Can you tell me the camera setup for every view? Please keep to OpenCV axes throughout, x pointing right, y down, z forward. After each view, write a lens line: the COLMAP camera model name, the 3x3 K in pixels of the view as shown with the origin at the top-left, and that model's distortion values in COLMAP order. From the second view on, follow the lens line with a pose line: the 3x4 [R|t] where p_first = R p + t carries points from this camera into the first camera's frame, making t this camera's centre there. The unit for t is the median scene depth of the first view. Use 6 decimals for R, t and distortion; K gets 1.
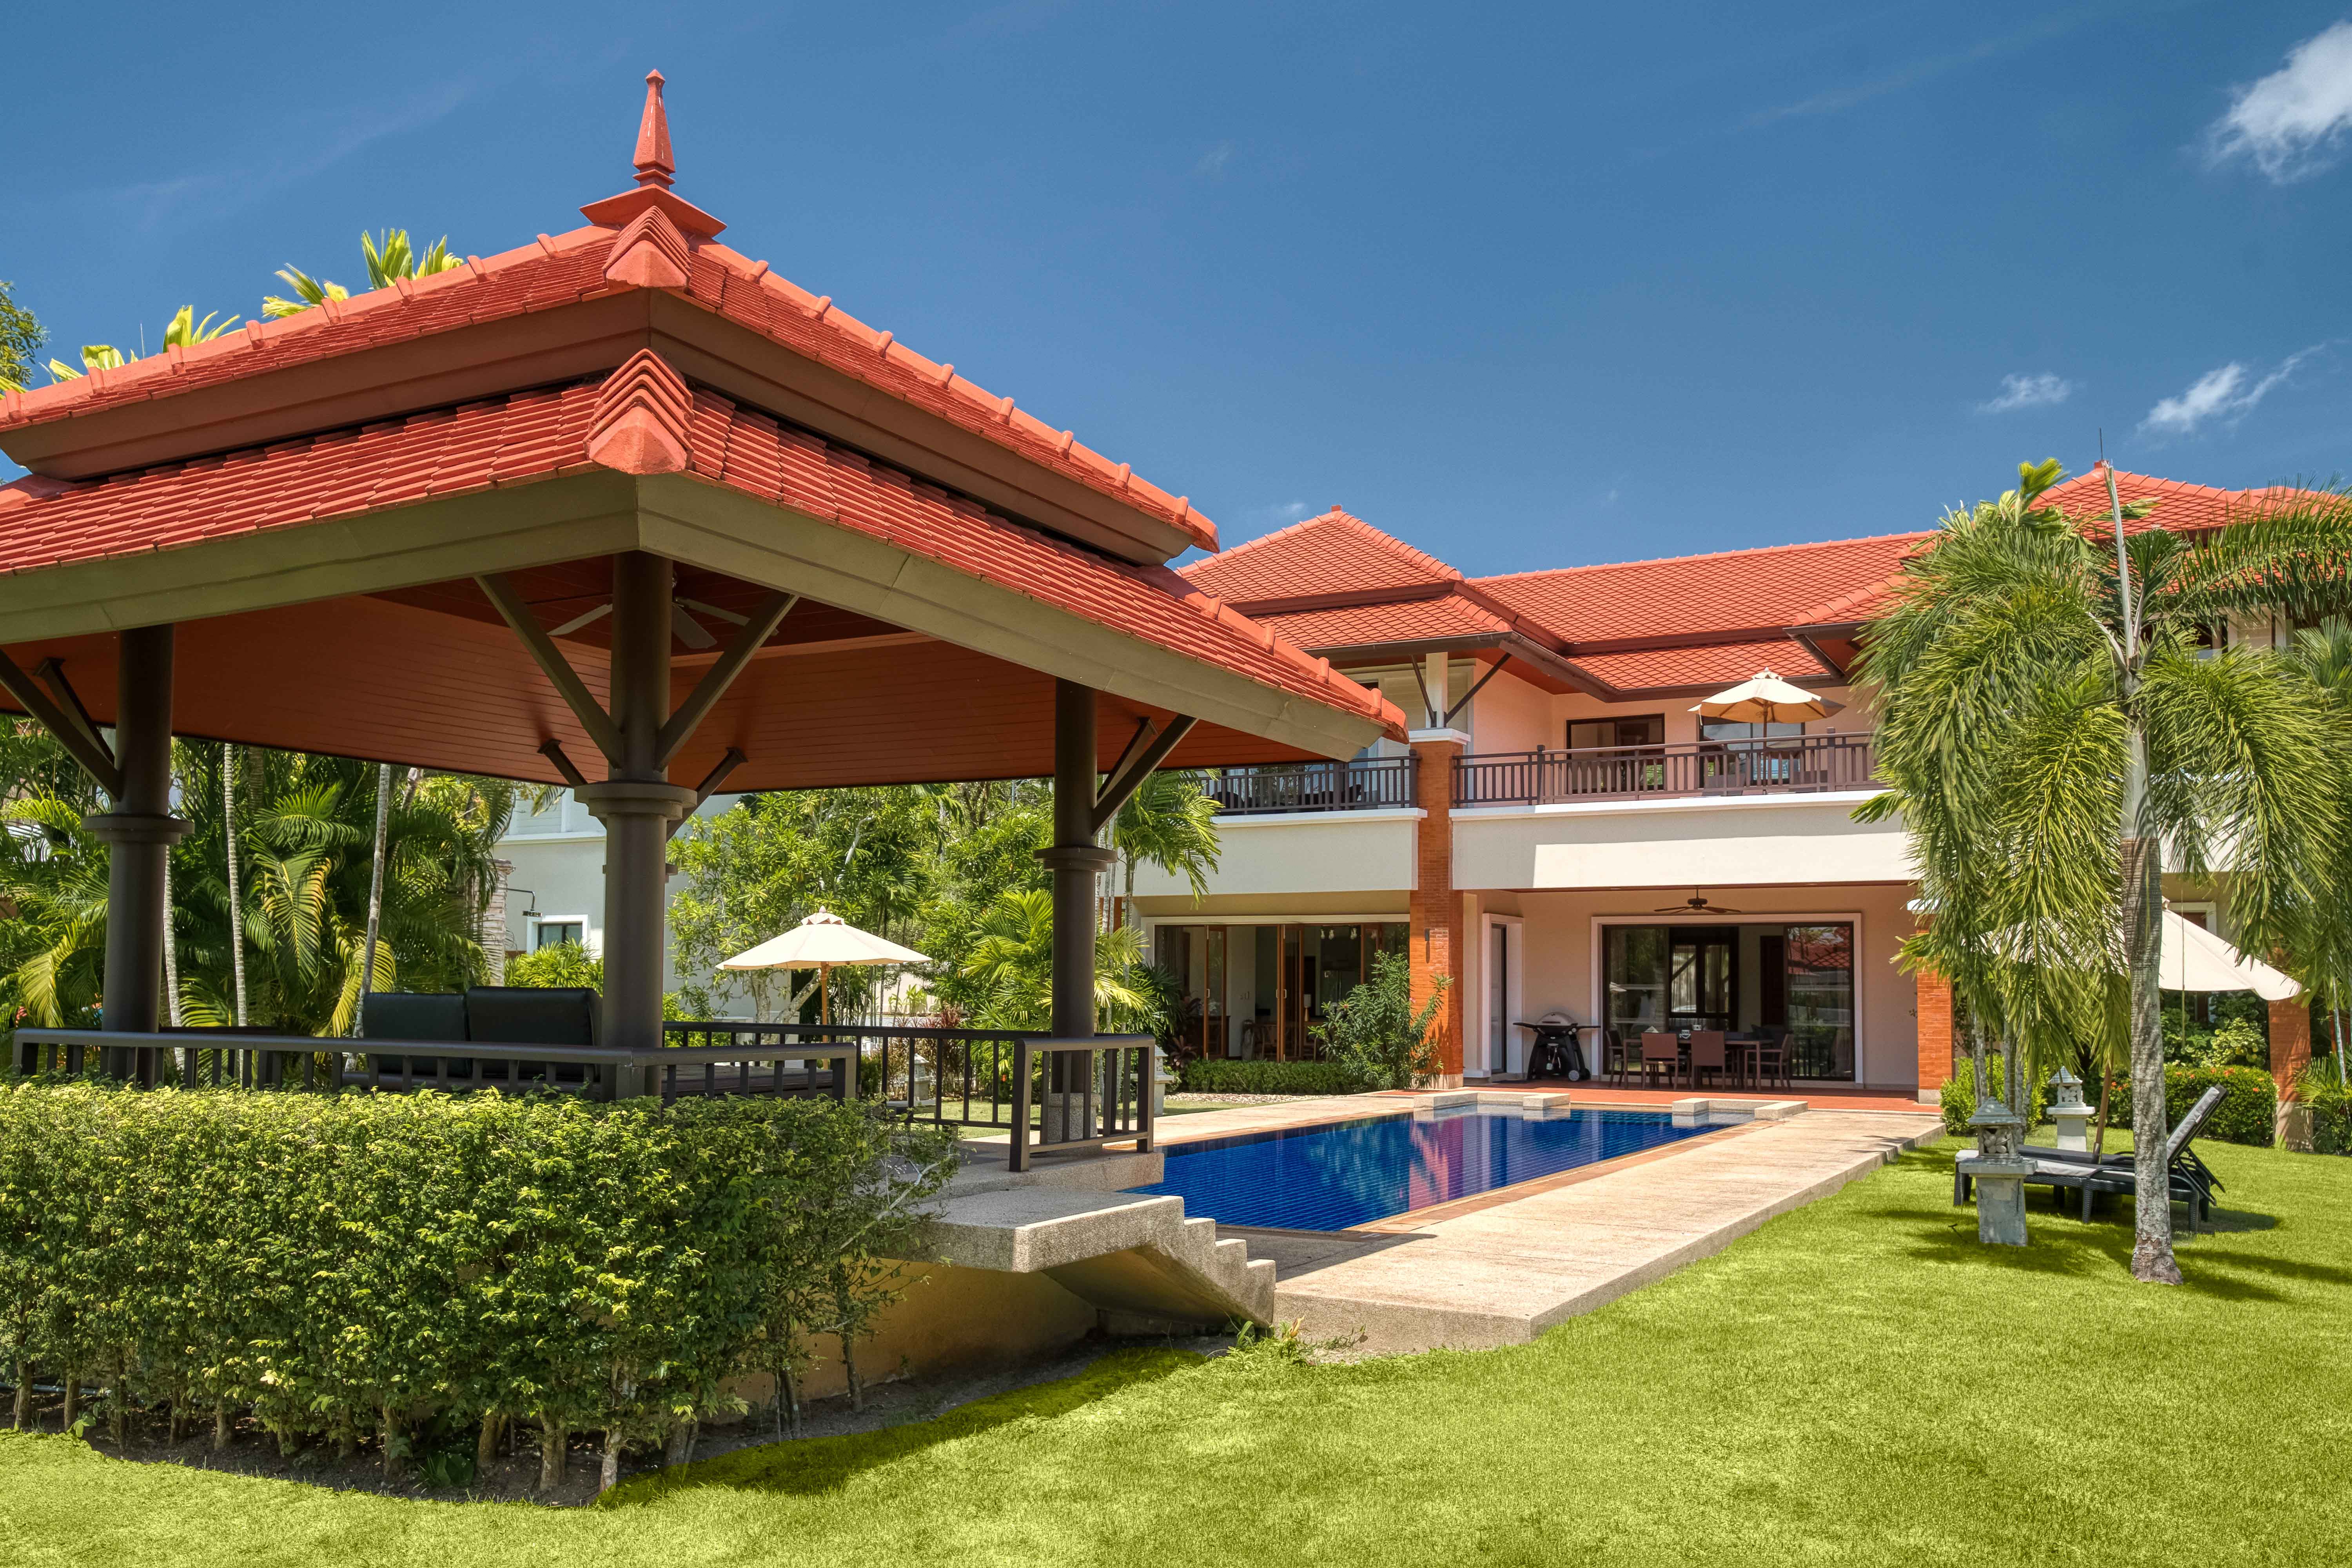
lens RADIAL K [[1840.8, 0, 1169.4], [0, 1840.8, 776.9], [0, 0, 1]] dist [-0.022442, 0.044208]
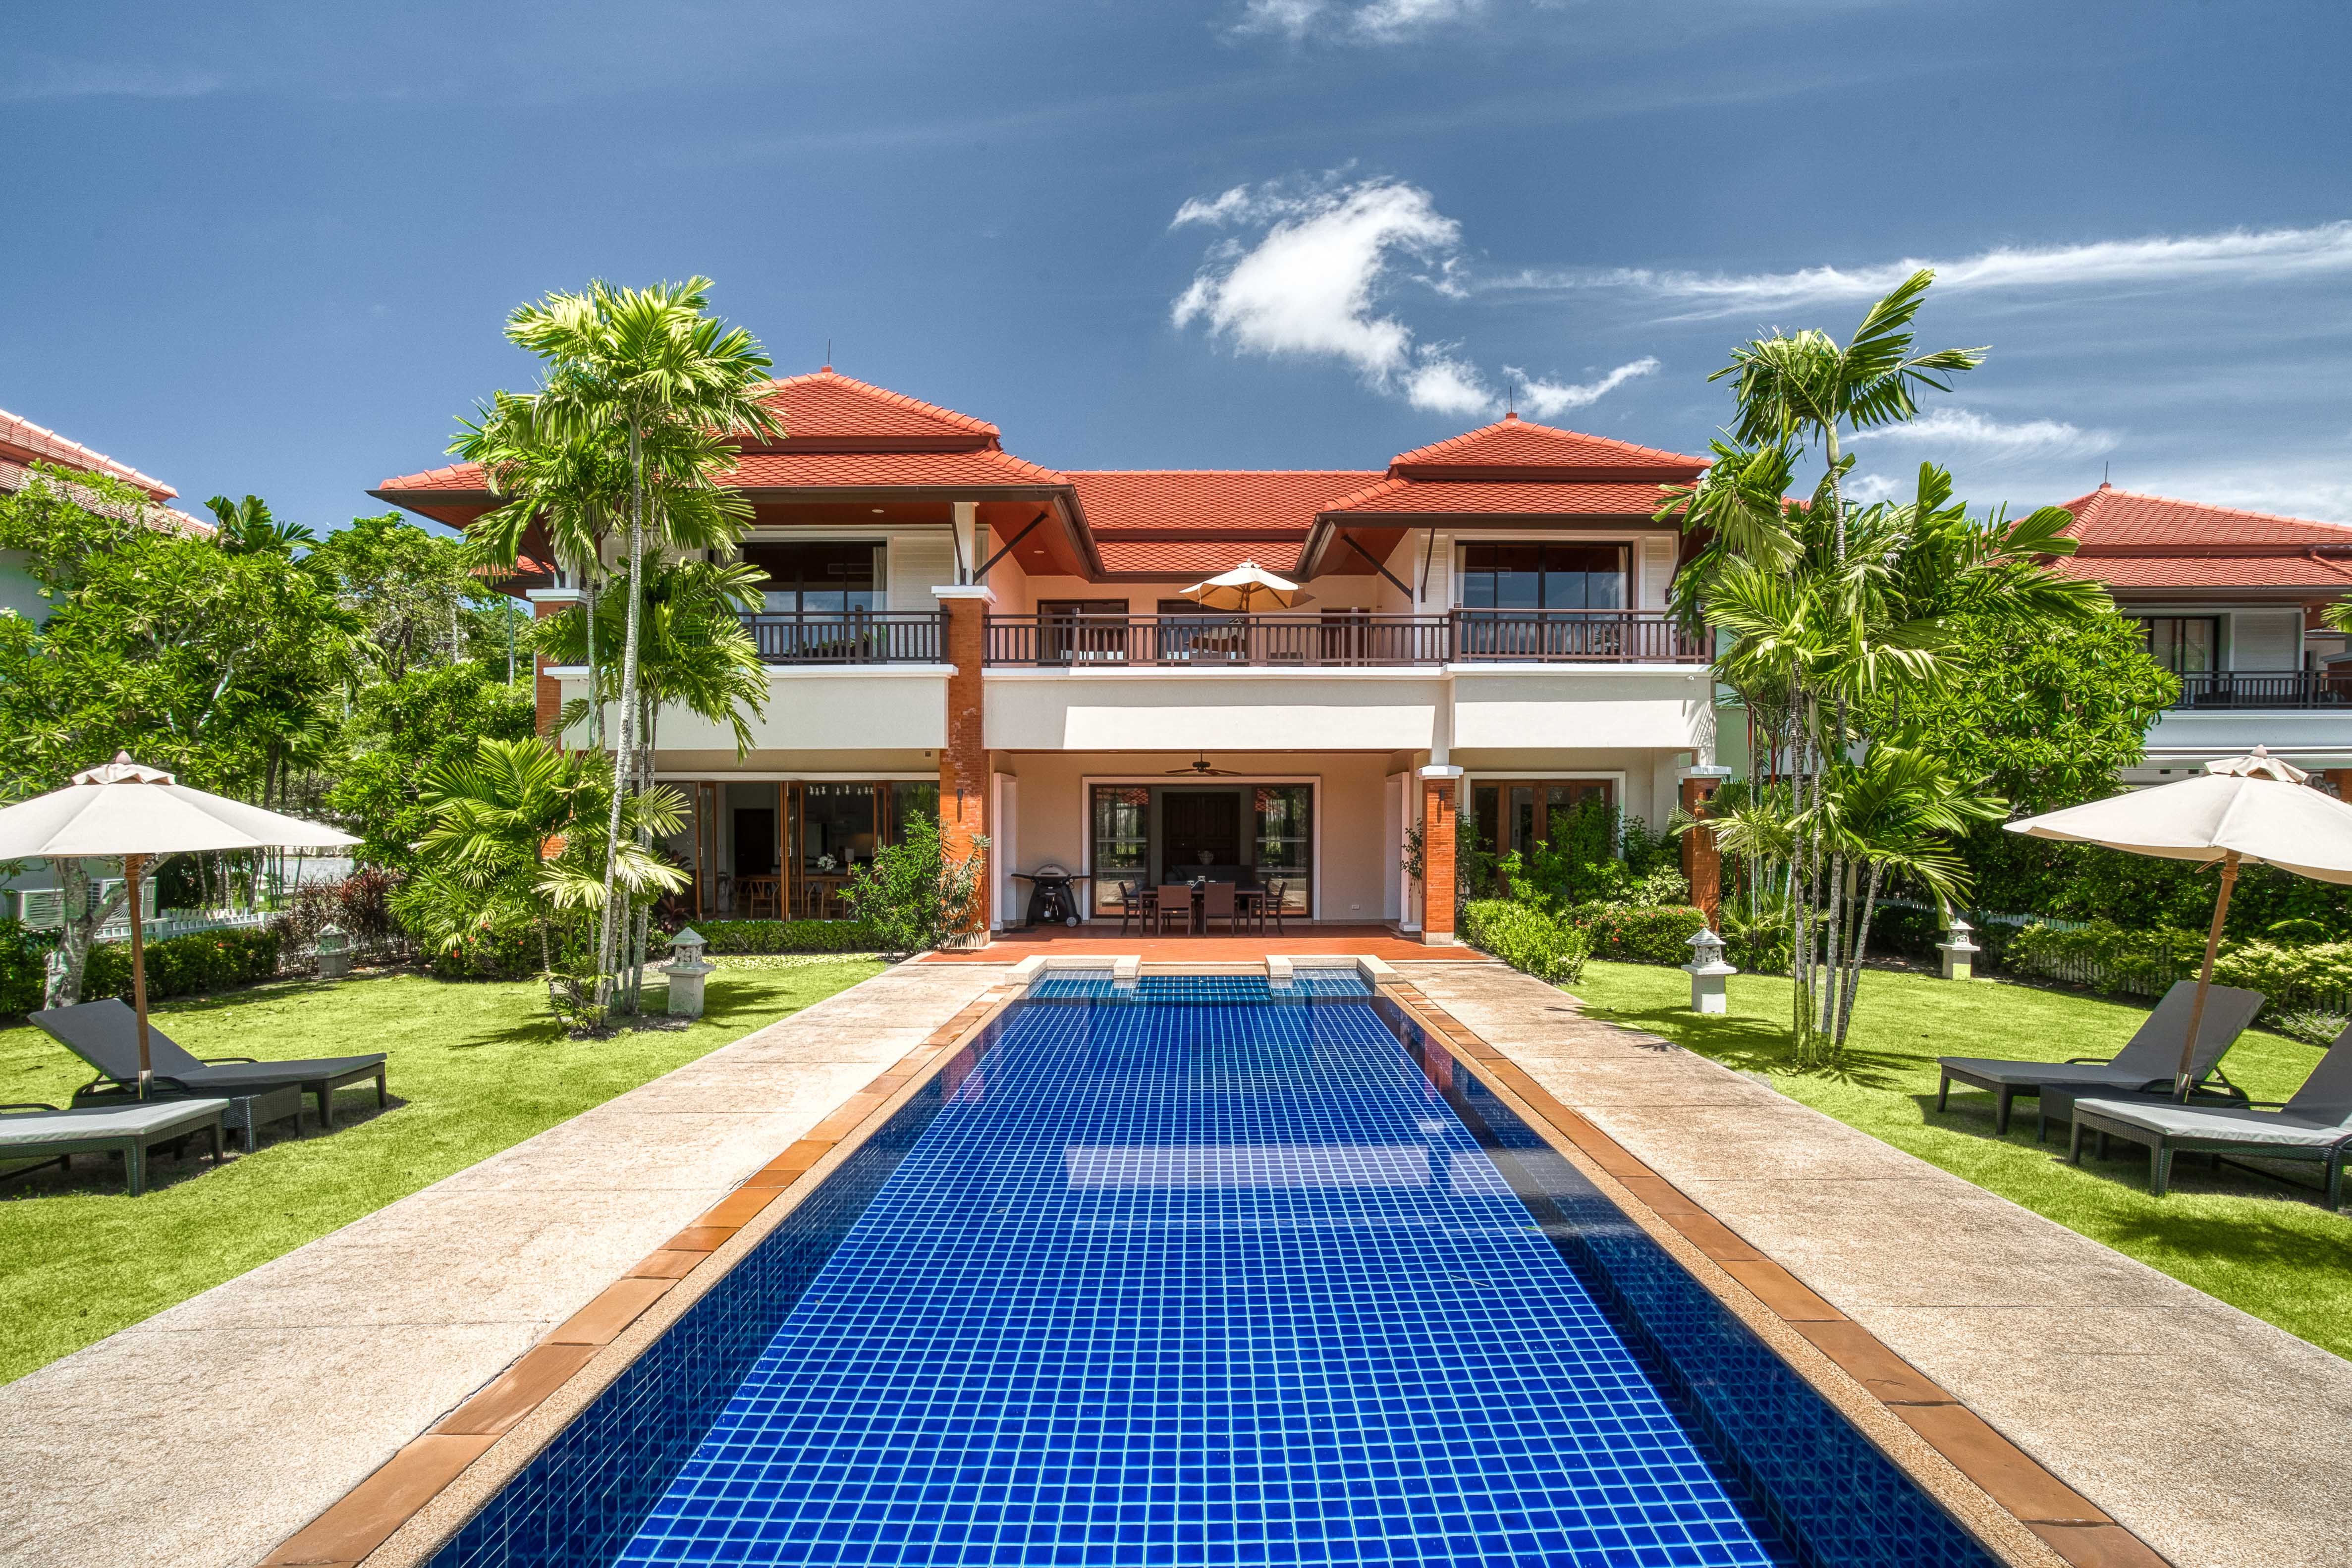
lens RADIAL K [[1175.0, 0, 1191.2], [0, 1175.0, 835.7], [0, 0, 1]] dist [-0.002437, 0.005144]
pose [[0.877685, -0.015399, 0.478991, -0.060969], [-0.046824, 0.991946, 0.117689, 0.031105], [-0.476946, -0.125722, 0.869895, 0.433144]]
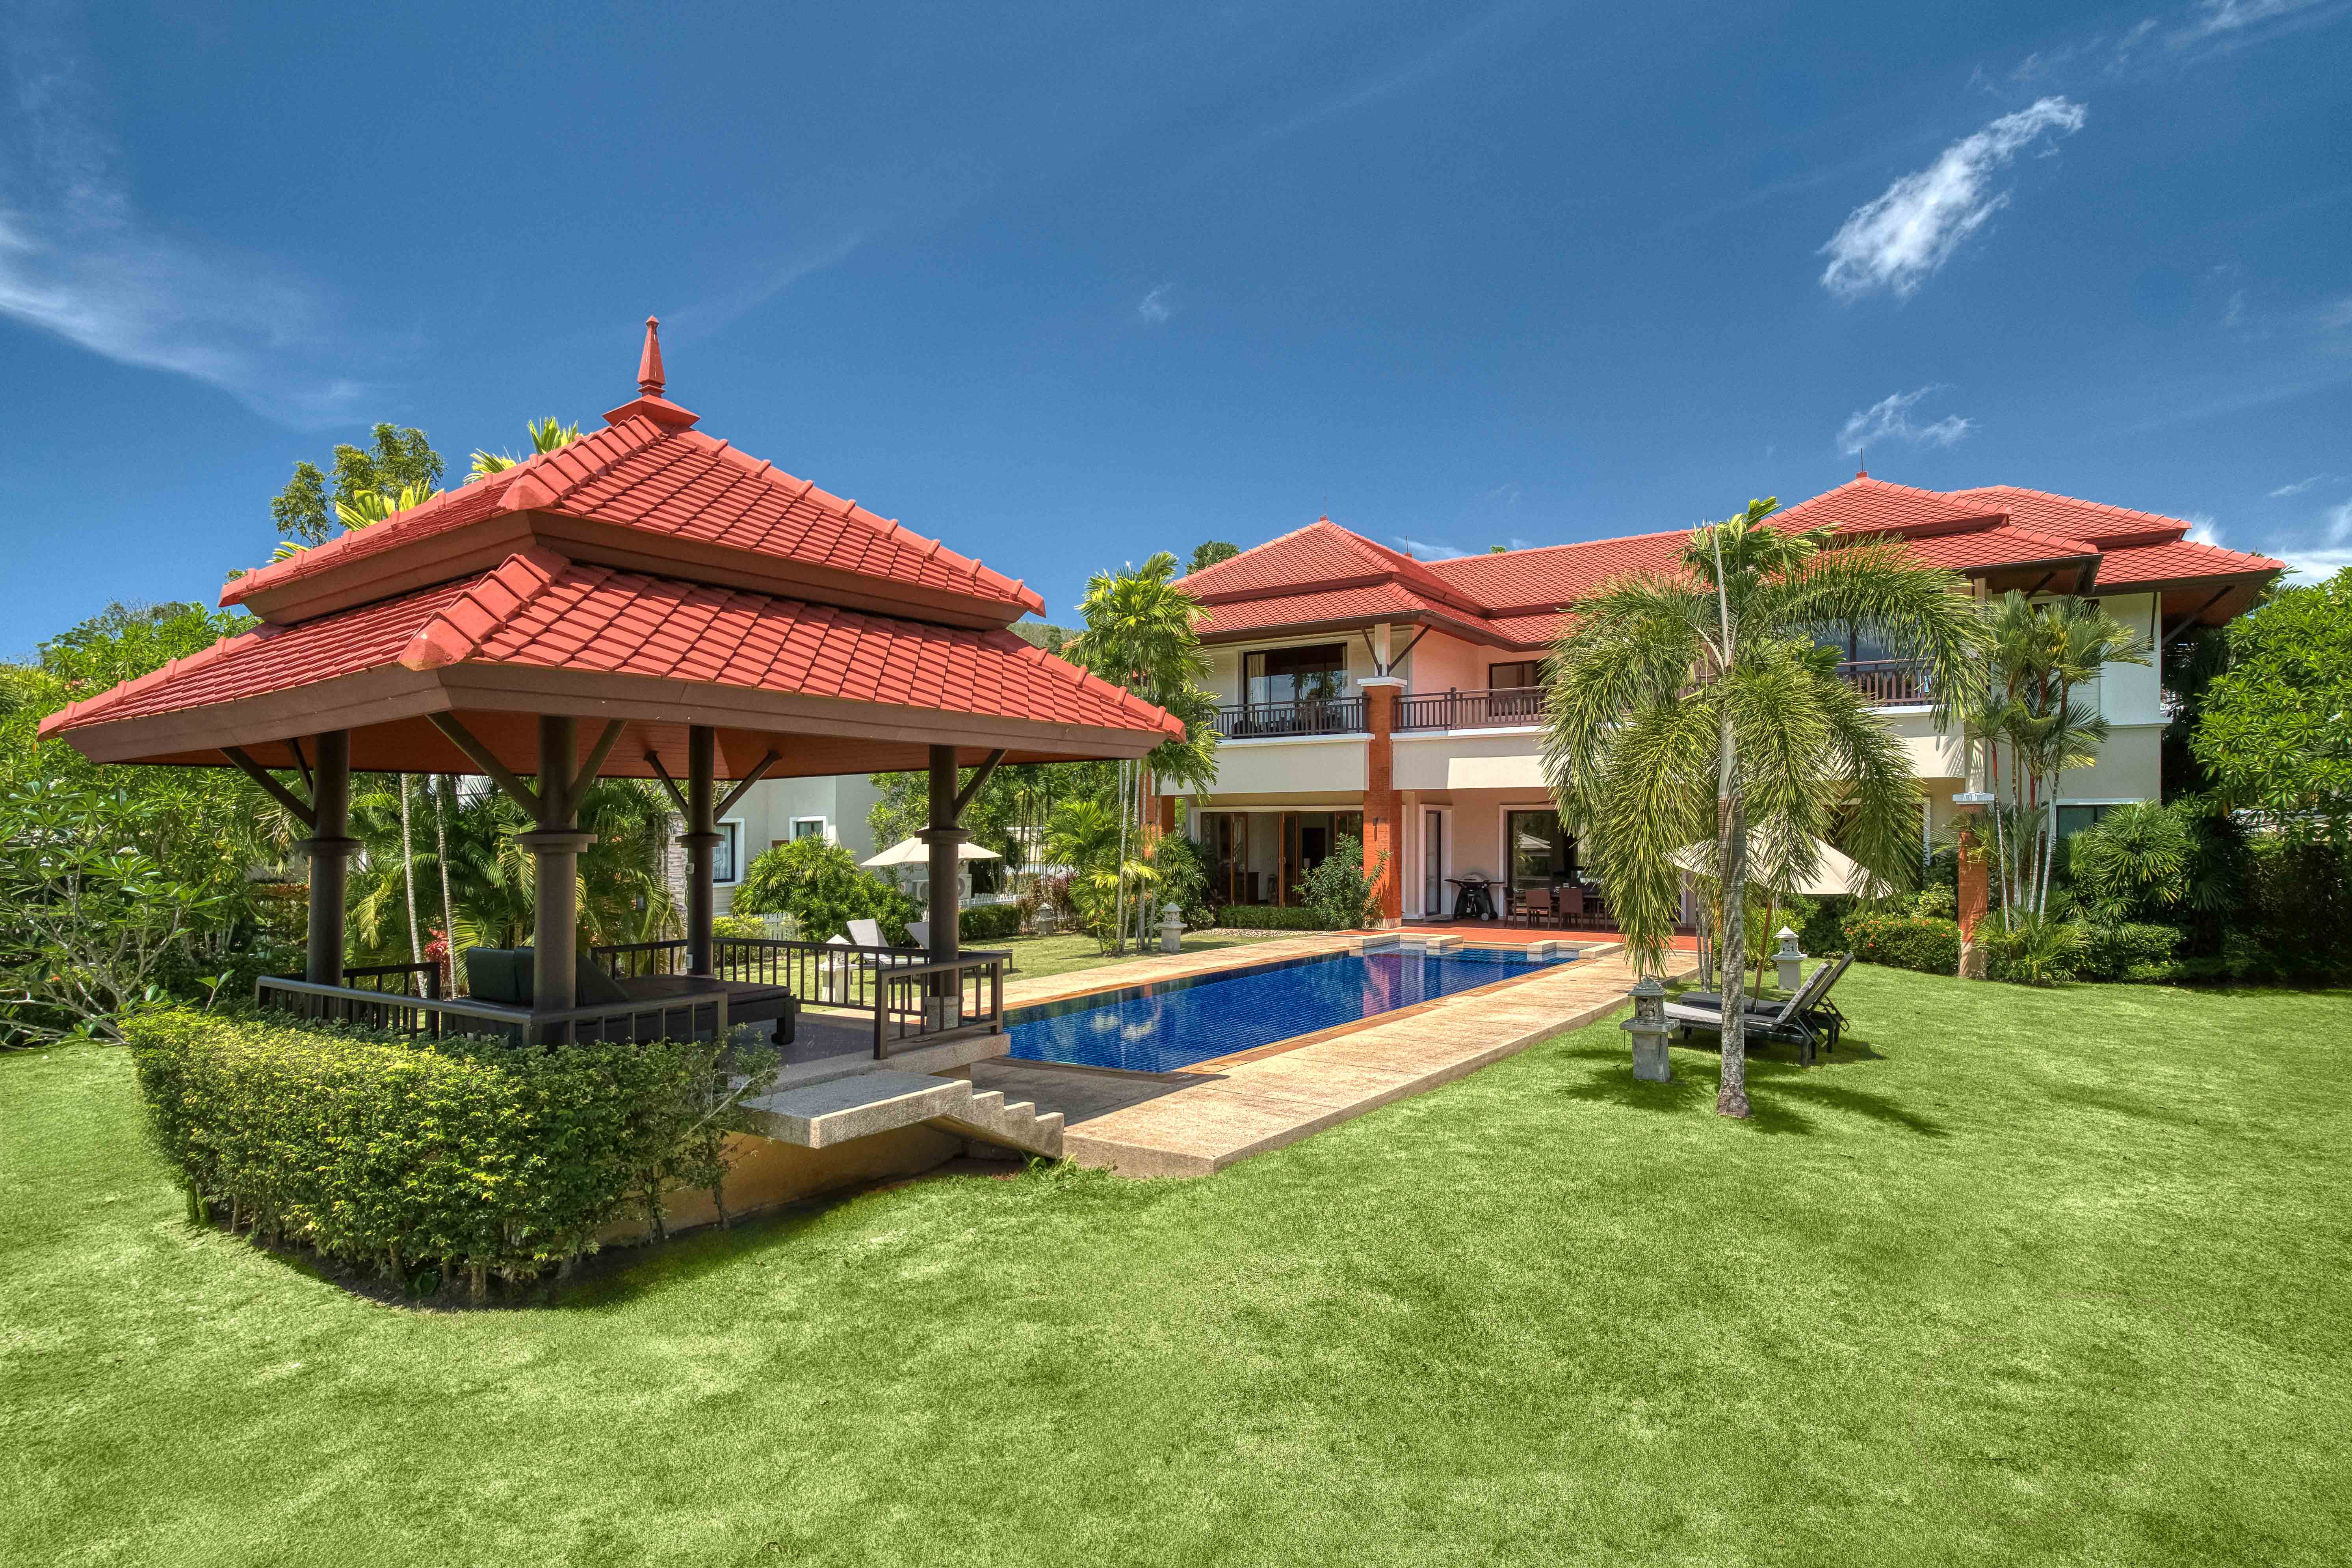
lens RADIAL K [[1270.5, 0, 1177.9], [0, 1270.5, 790.5], [0, 0, 1]] dist [0.002203, -0.003236]
pose [[0.996138, -0.017506, -0.086041, 0.081741], [0.024576, 0.996345, 0.081811, -0.026480], [0.084294, -0.083610, 0.992927, 0.004493]]
